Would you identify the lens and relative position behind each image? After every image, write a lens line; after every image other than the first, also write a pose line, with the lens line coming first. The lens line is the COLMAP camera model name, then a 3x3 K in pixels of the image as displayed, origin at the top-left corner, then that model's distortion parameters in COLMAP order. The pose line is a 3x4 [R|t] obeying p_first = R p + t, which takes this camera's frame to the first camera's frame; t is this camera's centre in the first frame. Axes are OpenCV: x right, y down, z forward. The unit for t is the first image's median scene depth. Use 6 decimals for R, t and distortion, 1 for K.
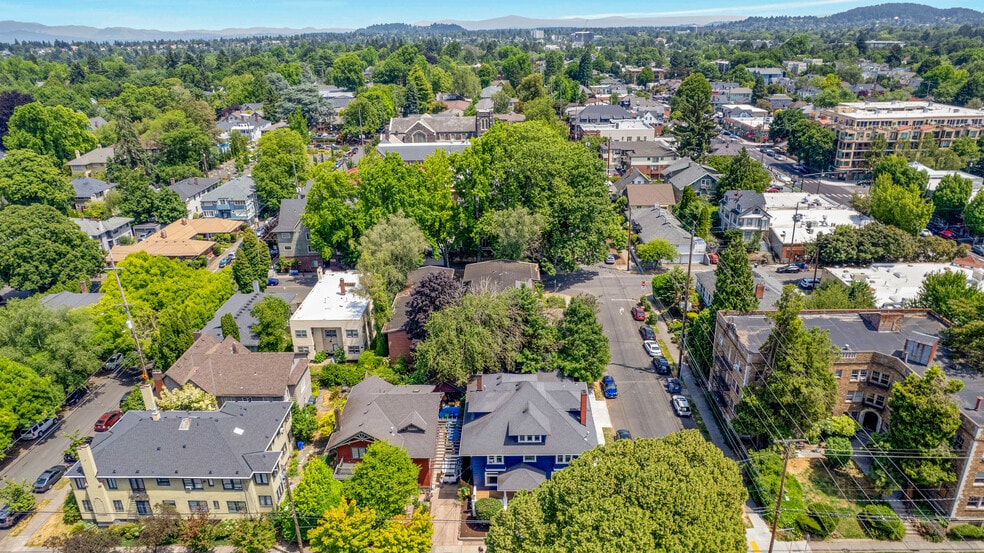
lens RADIAL K [[647.6, 0, 492.0], [0, 647.6, 276.5], [0, 0, 1]] dist [-0.091777, 0.094824]
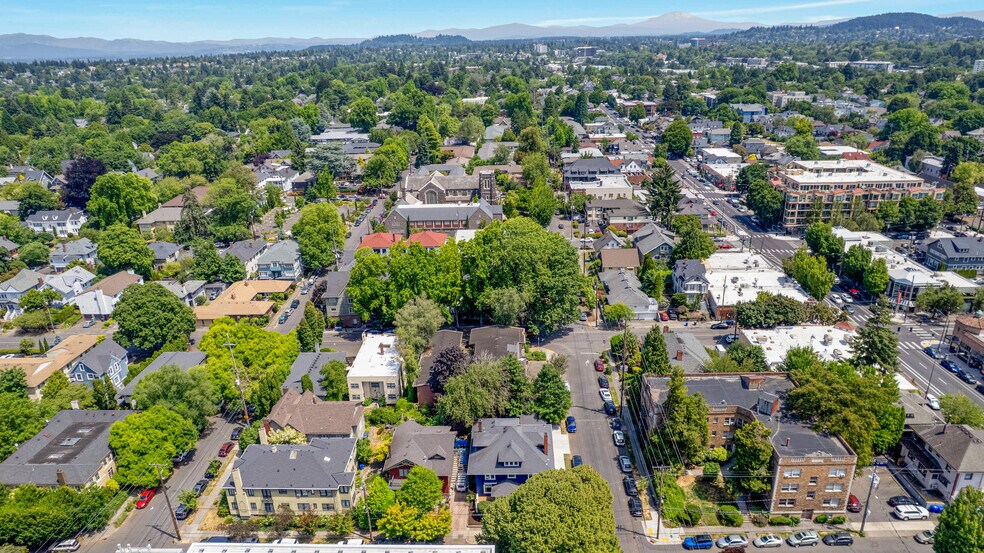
lens RADIAL K [[643.6, 0, 490.7], [0, 643.6, 279.2], [0, 0, 1]] dist [-0.071500, 0.059844]
pose [[0.999930, -0.004507, -0.010974, 0.013003], [0.004424, 0.999962, -0.007569, -0.094855], [0.011008, 0.007520, 0.999911, -0.289367]]
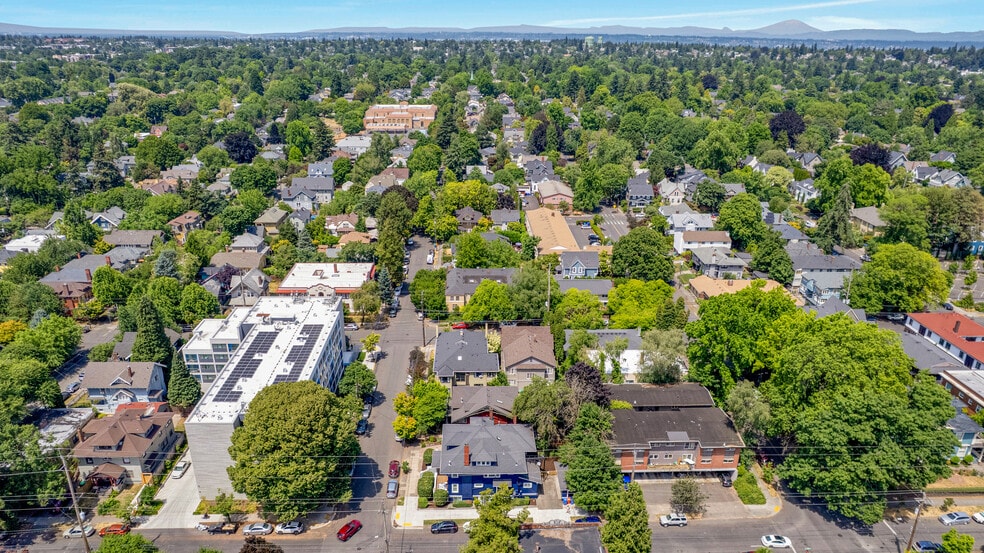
lens RADIAL K [[643.6, 0, 490.7], [0, 643.6, 279.2], [0, 0, 1]] dist [-0.071500, 0.059844]
pose [[0.058419, 0.382141, -0.922255, 0.710003], [-0.370864, 0.866026, 0.335350, -0.354105], [0.926848, 0.322440, 0.192315, 0.312040]]
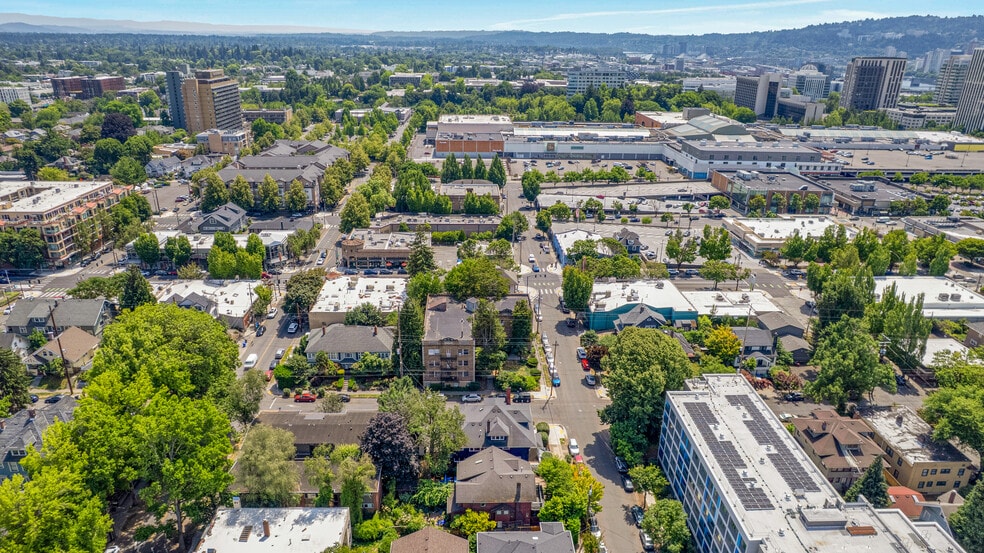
lens RADIAL K [[643.6, 0, 490.7], [0, 643.6, 279.2], [0, 0, 1]] dist [-0.071500, 0.059844]
pose [[-0.063511, -0.336825, 0.939423, -0.752383], [0.344760, 0.875965, 0.337381, -0.372856], [-0.936540, 0.345303, 0.060490, 0.411727]]
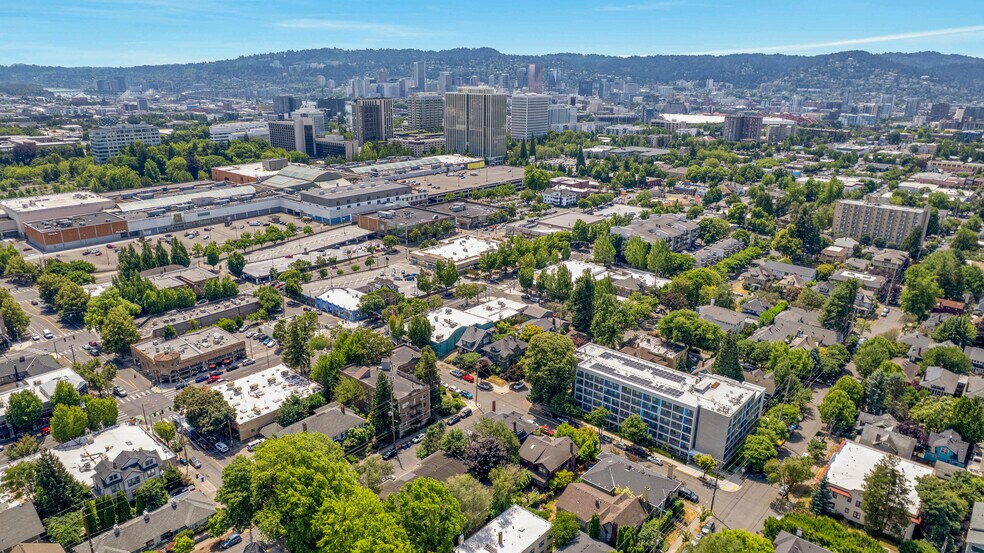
lens RADIAL K [[643.6, 0, 490.7], [0, 643.6, 279.2], [0, 0, 1]] dist [-0.071500, 0.059844]
pose [[-0.766818, -0.185134, 0.614585, -0.688155], [0.236235, 0.808889, 0.538415, -0.824841], [-0.596811, 0.558053, -0.576536, 1.122424]]
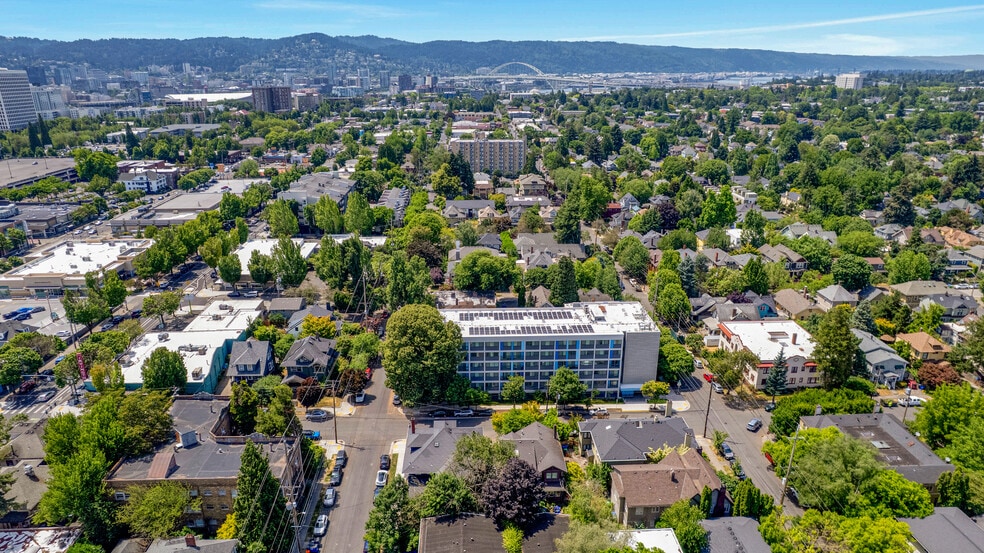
lens RADIAL K [[643.6, 0, 490.7], [0, 643.6, 279.2], [0, 0, 1]] dist [-0.071500, 0.059844]
pose [[-0.997359, 0.042432, -0.058943, 0.008147], [-0.005283, 0.767040, 0.641578, -0.614016], [0.072435, 0.640195, -0.764790, 1.049592]]
